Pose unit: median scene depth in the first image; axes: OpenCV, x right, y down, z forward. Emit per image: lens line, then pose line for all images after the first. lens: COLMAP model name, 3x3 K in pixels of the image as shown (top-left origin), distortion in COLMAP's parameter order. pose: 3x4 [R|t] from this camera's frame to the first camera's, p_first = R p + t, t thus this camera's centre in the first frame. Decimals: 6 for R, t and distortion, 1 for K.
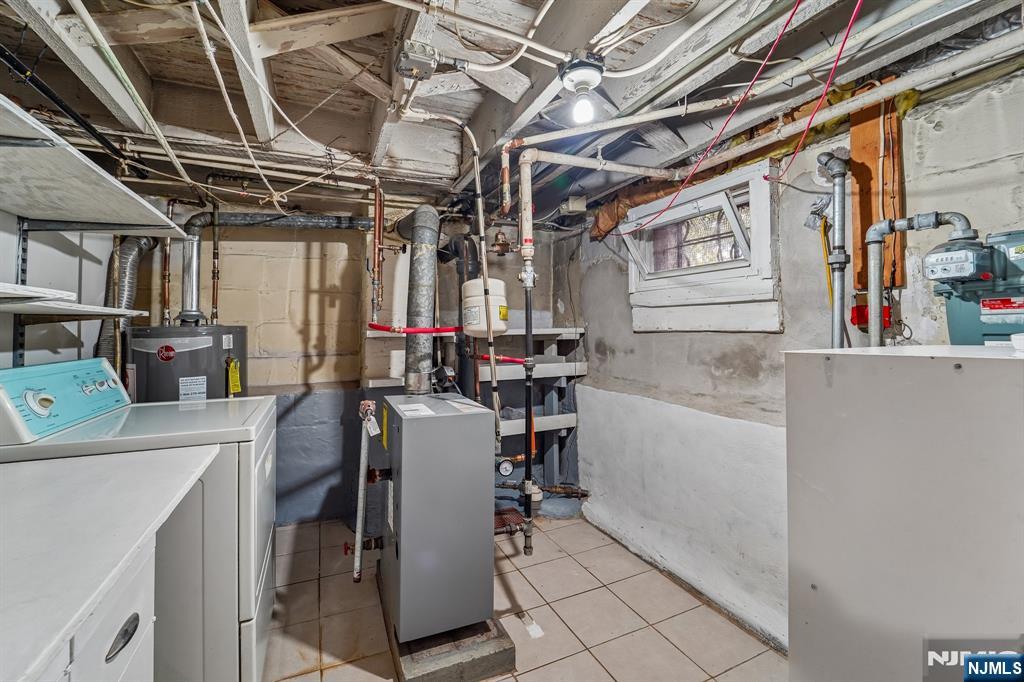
lens RADIAL K [[437.2, 0, 520.1], [0, 437.2, 318.1], [0, 0, 1]] dist [-0.016549, 0.000100]
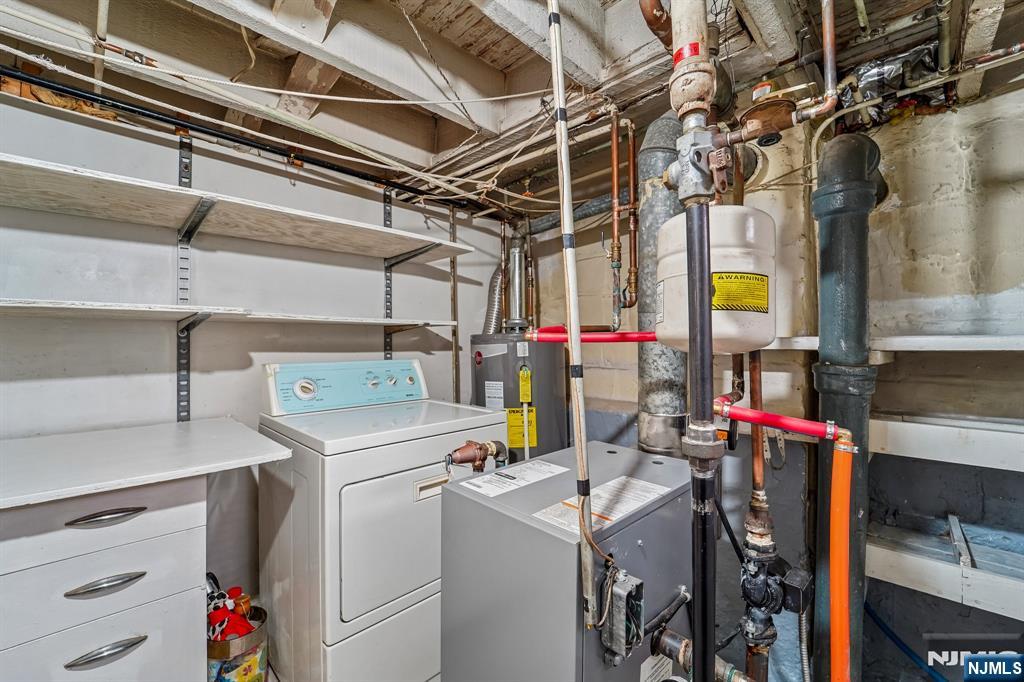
lens RADIAL K [[430.3, 0, 512.0], [0, 430.3, 341.0], [0, 0, 1]] dist [-0.000420, -0.000017]
pose [[0.342951, 0.009198, -0.939308, 0.260272], [0.020662, 0.999636, 0.017333, 0.019455], [0.939126, -0.025352, 0.342637, 0.704663]]
